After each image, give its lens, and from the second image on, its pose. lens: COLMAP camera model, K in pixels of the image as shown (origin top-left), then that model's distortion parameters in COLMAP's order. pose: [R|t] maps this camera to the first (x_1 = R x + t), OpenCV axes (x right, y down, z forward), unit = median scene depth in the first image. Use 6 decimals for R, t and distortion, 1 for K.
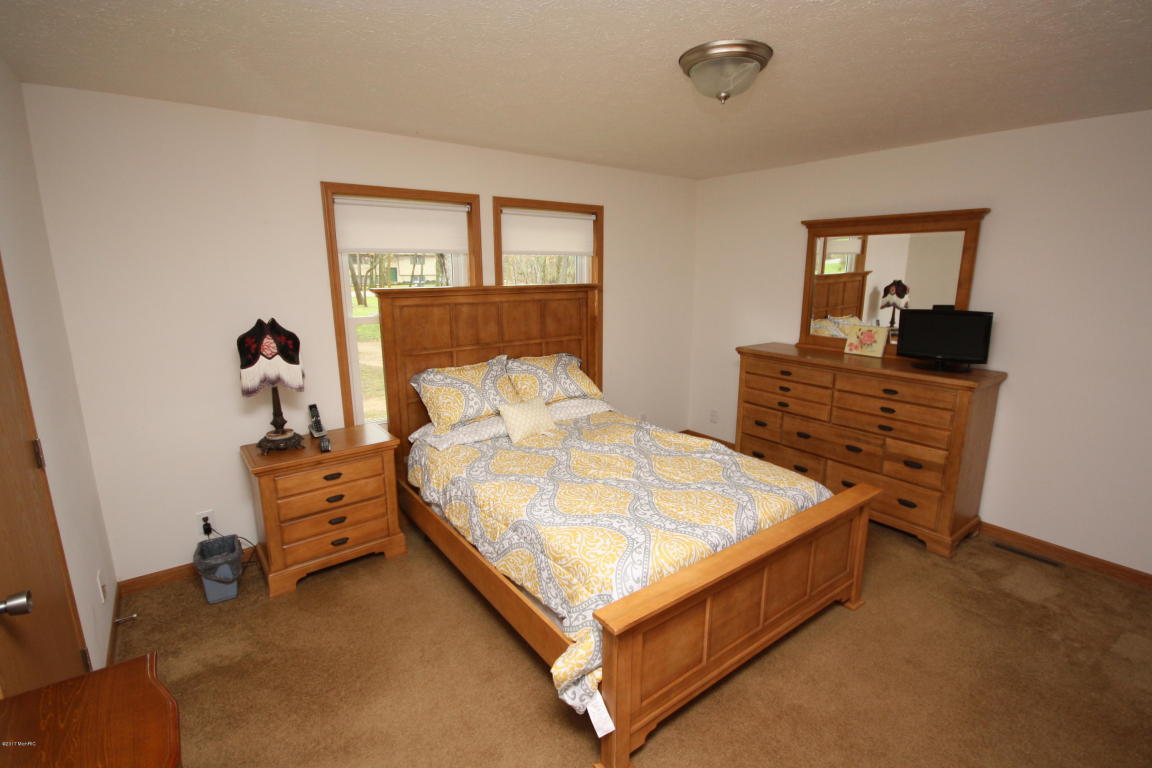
lens RADIAL K [[537.8, 0, 579.2], [0, 537.8, 384.7], [0, 0, 1]] dist [-0.002841, -0.003787]
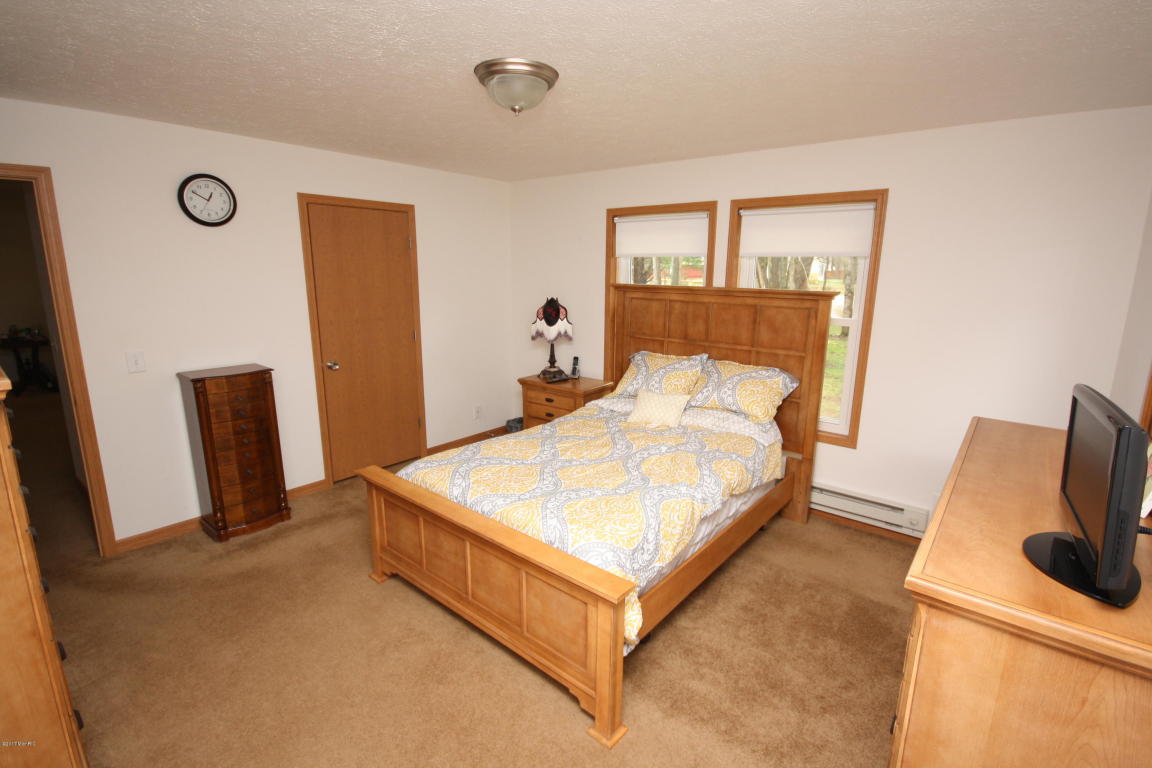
lens RADIAL K [[537.8, 0, 579.7], [0, 537.8, 379.1], [0, 0, 1]] dist [-0.002841, -0.003787]
pose [[0.227222, 0.206447, -0.951709, 0.817510], [-0.219185, 0.963038, 0.156574, -0.119999], [0.948856, 0.173023, 0.264074, 0.516939]]
